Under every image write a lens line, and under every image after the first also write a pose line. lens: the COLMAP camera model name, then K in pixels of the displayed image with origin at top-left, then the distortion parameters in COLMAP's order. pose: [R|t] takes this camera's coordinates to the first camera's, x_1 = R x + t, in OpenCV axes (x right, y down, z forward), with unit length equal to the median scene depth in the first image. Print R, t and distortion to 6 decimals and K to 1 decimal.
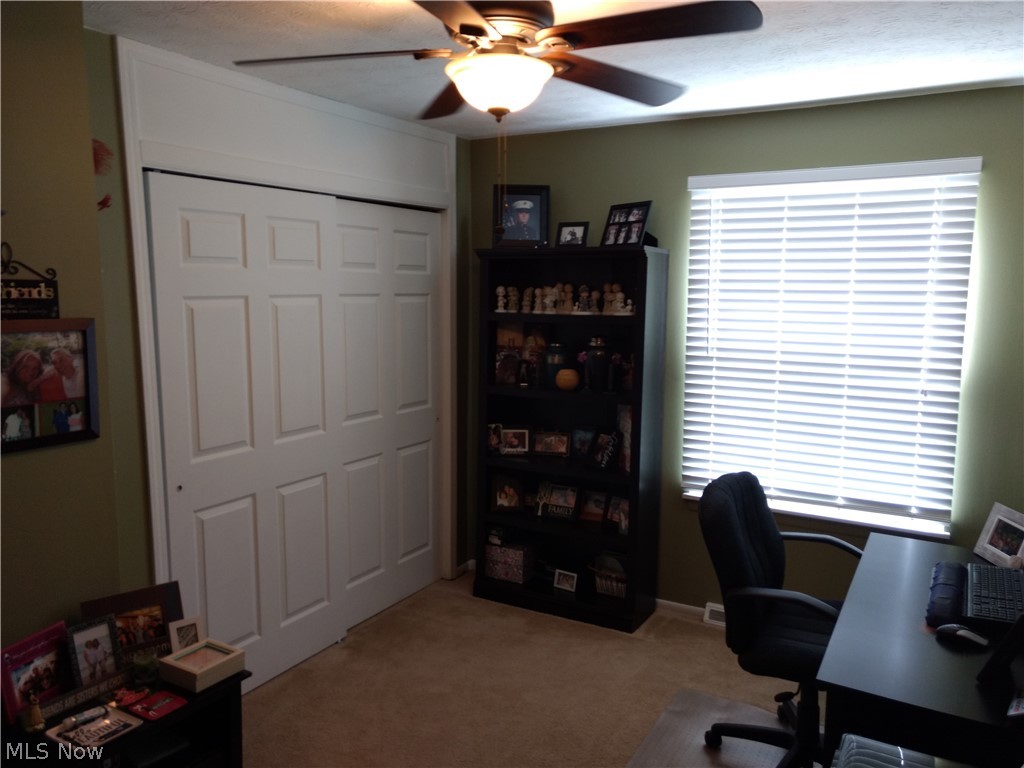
lens RADIAL K [[803.9, 0, 512.0], [0, 803.9, 384.0], [0, 0, 1]] dist [0.048671, -0.006650]
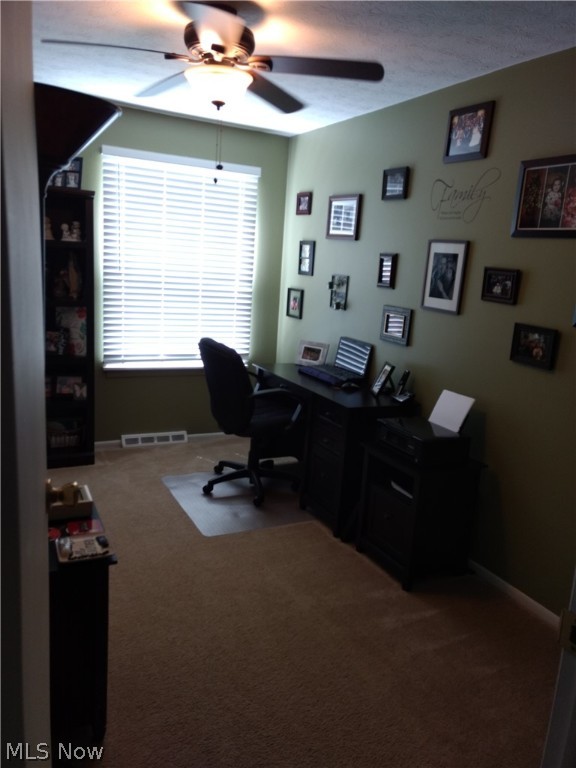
lens RADIAL K [[603.0, 0, 288.0], [0, 603.0, 384.0], [0, 0, 1]] dist [0.048671, -0.006650]
pose [[0.555958, -0.135379, 0.820112, -0.602066], [0.050281, 0.990318, 0.129390, 0.045678], [-0.829688, -0.030700, 0.557382, 0.116640]]
